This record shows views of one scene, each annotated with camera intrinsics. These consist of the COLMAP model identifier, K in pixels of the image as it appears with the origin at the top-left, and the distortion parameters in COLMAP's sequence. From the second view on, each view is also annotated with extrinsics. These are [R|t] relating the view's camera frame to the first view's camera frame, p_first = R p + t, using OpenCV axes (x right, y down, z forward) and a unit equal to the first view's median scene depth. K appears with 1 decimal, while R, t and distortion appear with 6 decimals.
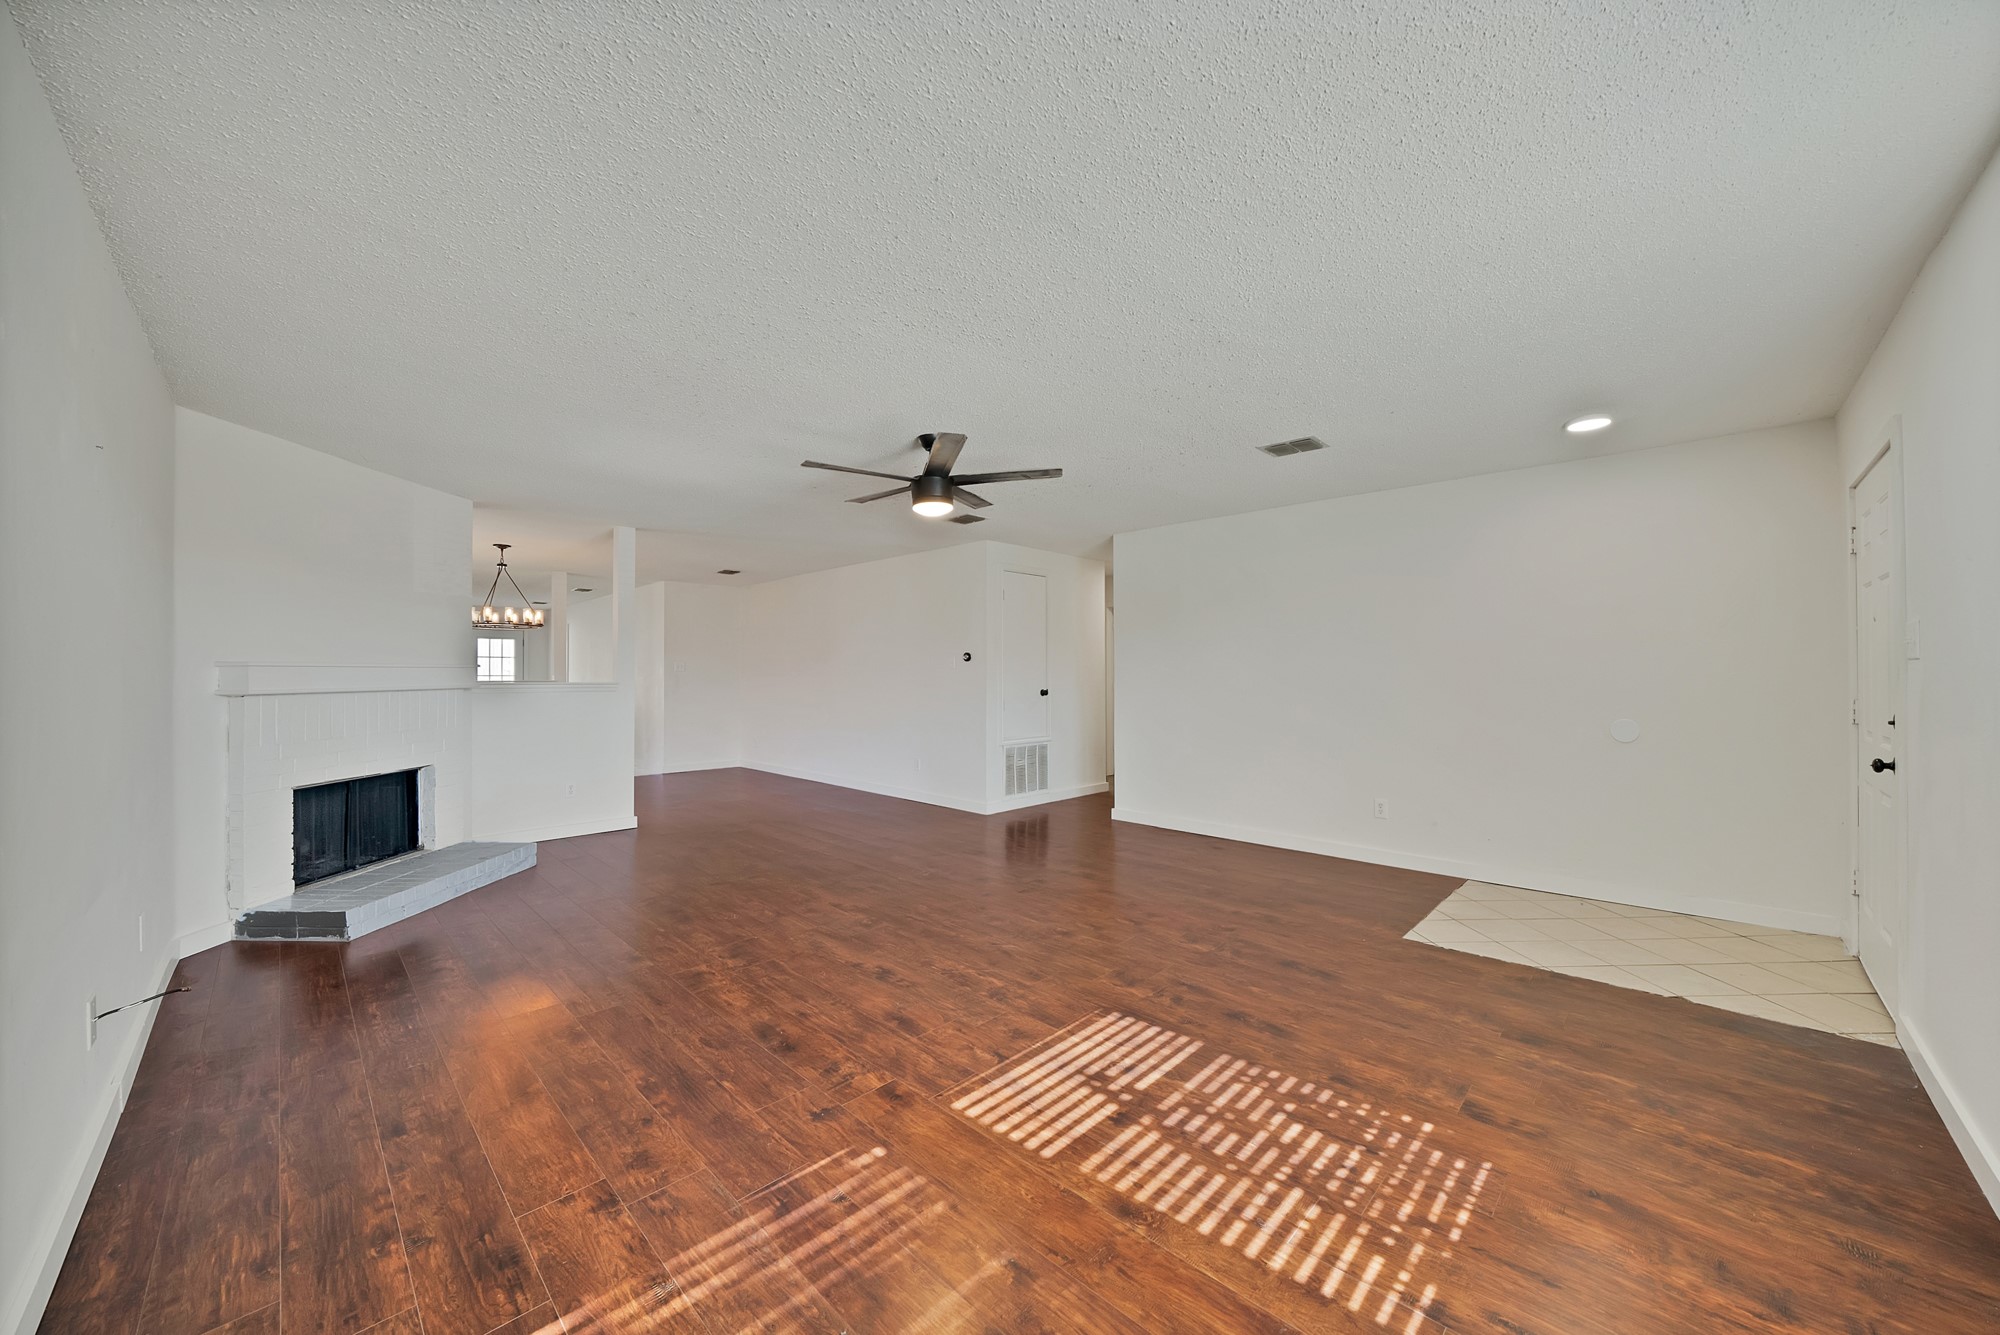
lens RADIAL K [[715.6, 0, 992.4], [0, 715.6, 669.7], [0, 0, 1]] dist [-0.015918, 0.000277]
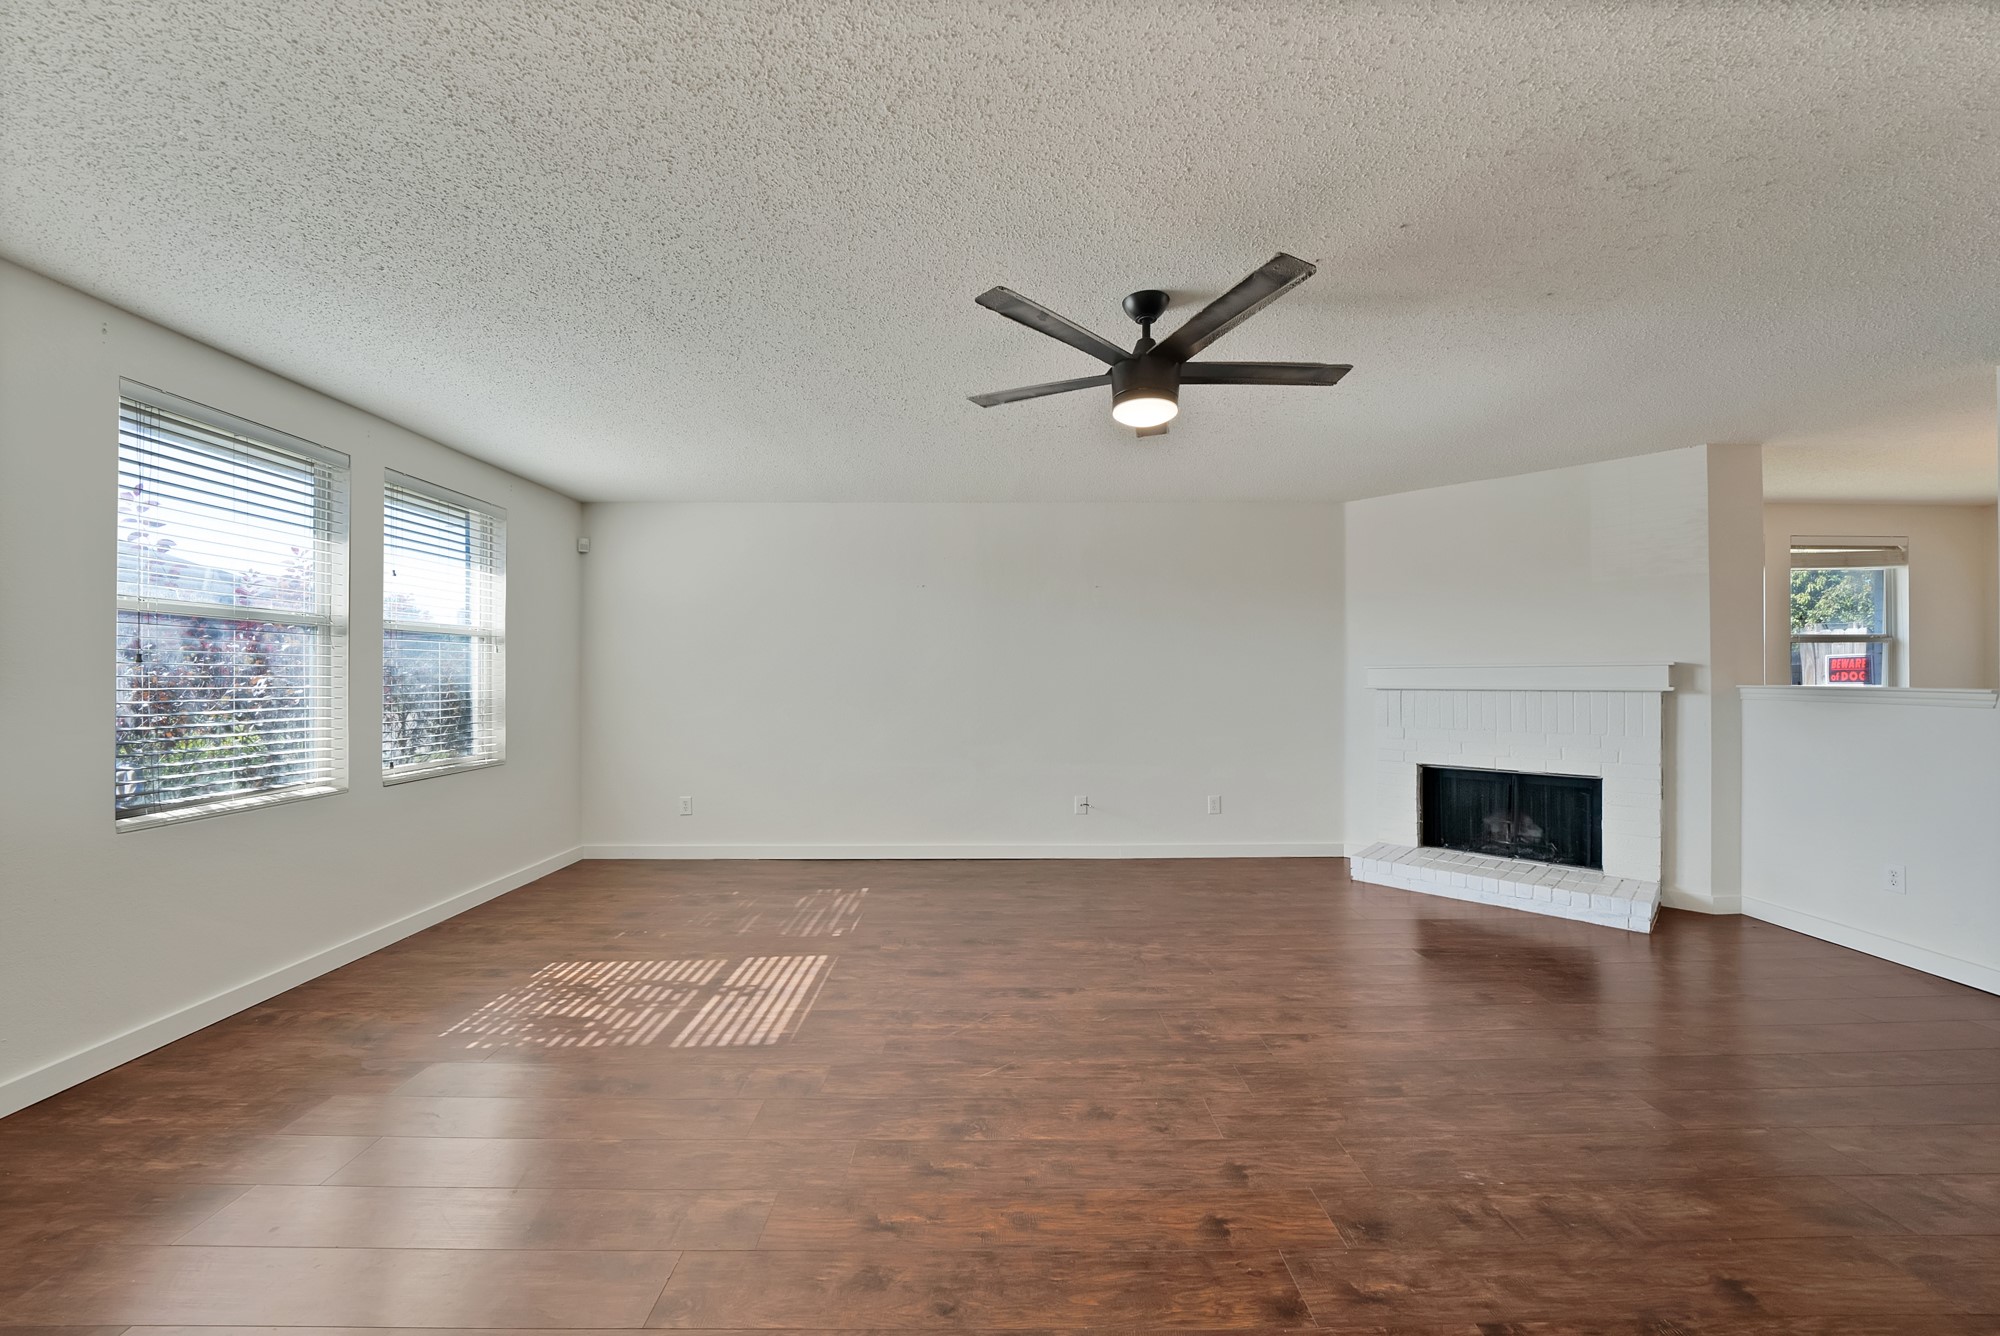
lens RADIAL K [[739.9, 0, 999.2], [0, 739.9, 677.7], [0, 0, 1]] dist [-0.016723, -0.000101]
pose [[-0.697132, 0.004005, -0.716932, 0.784894], [0.007401, 0.999971, -0.001611, 0.014453], [0.716904, -0.006429, -0.697142, 2.260146]]
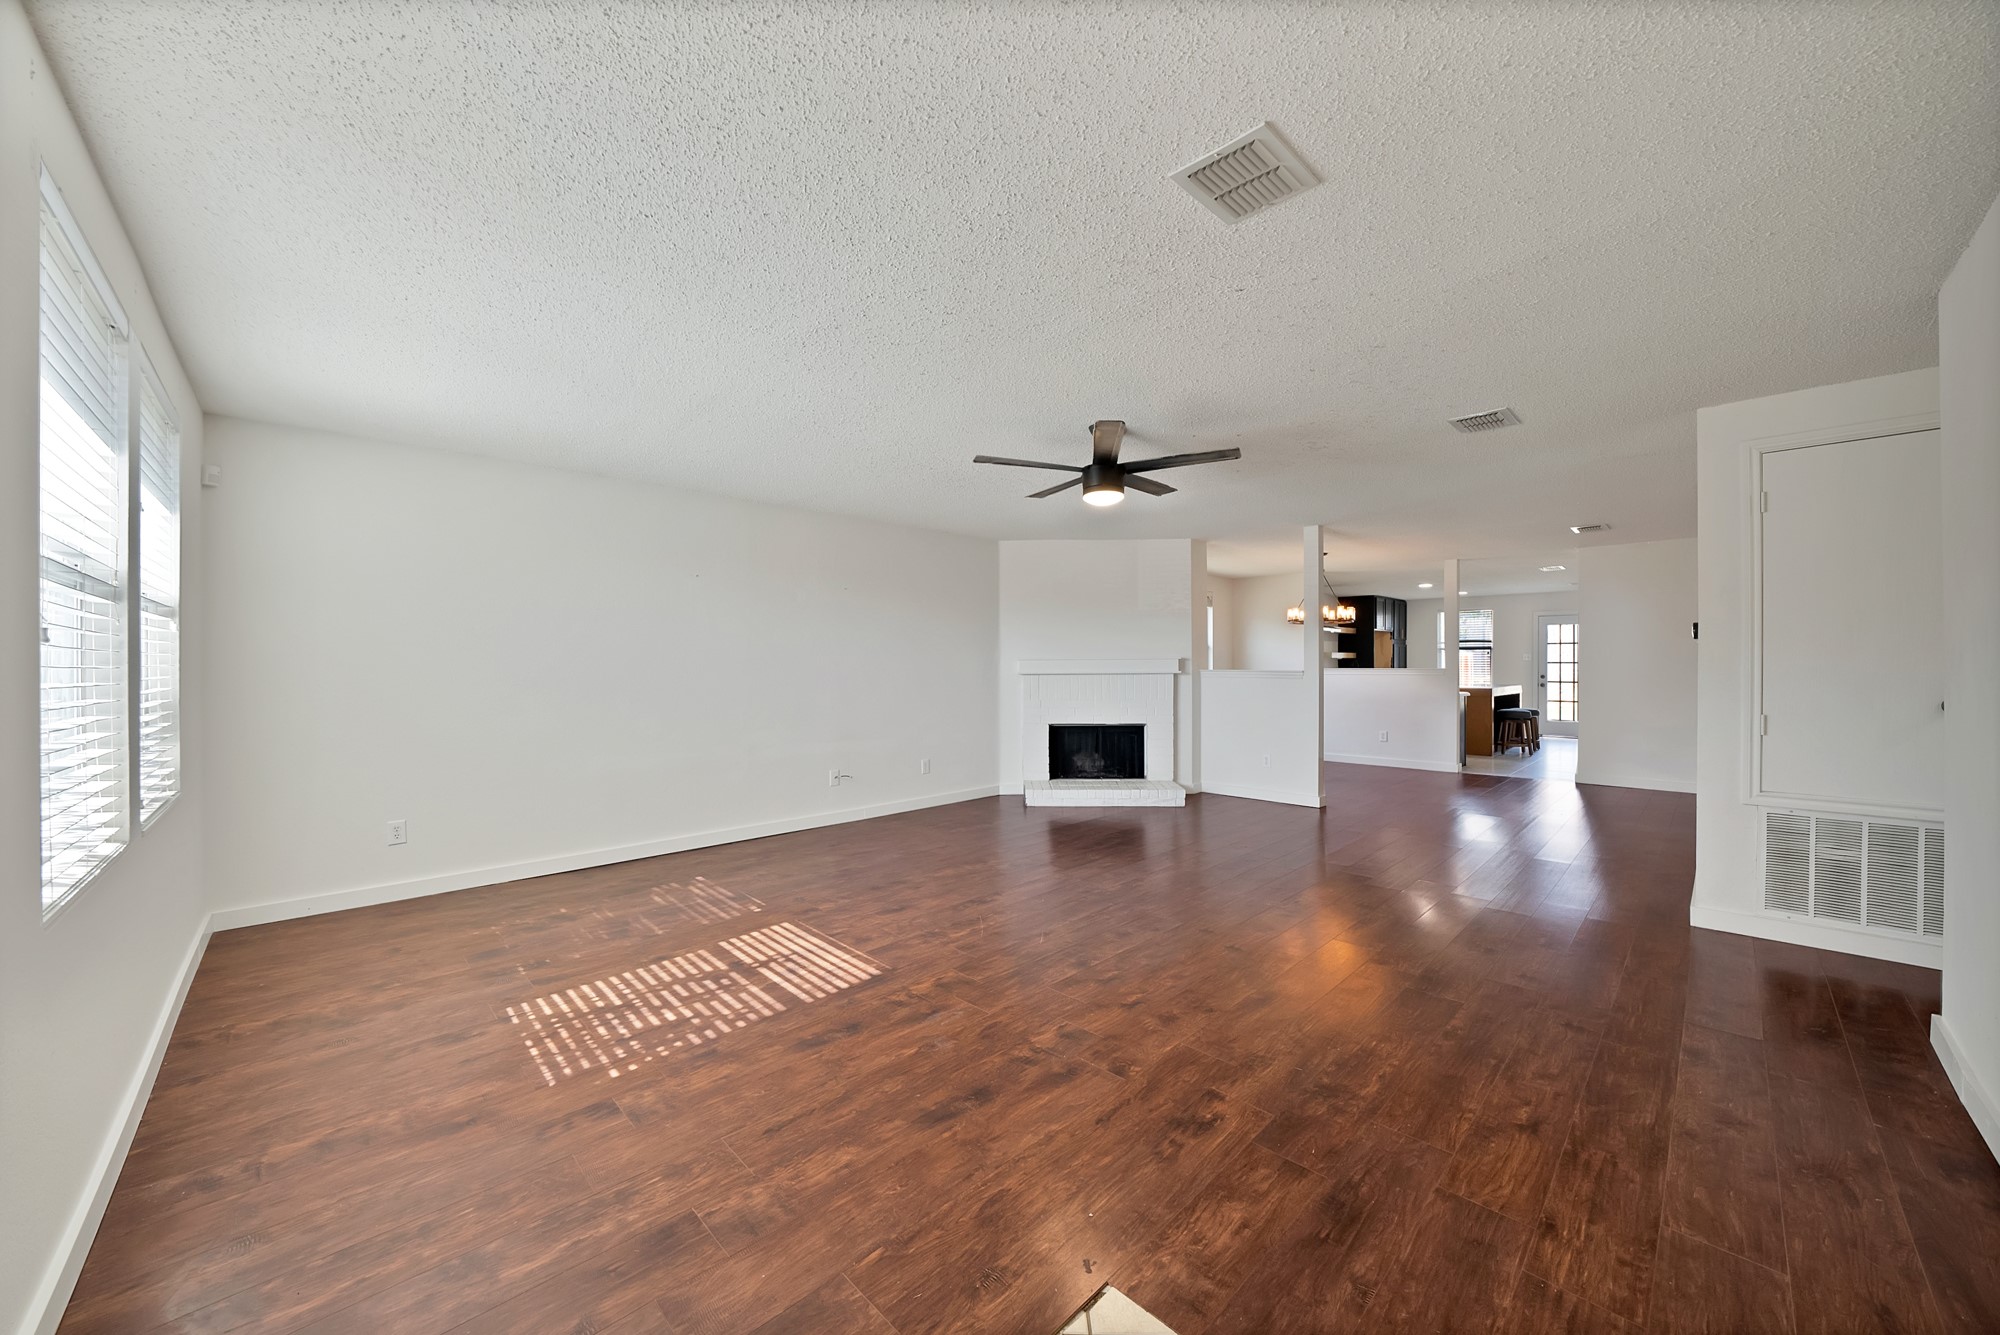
lens RADIAL K [[715.6, 0, 992.4], [0, 715.6, 669.7], [0, 0, 1]] dist [-0.015918, 0.000277]
pose [[-0.015042, 0.007354, -0.999860, 1.518828], [0.010391, 0.999920, 0.007198, 0.009485], [0.999833, -0.010281, -0.015117, 1.431414]]
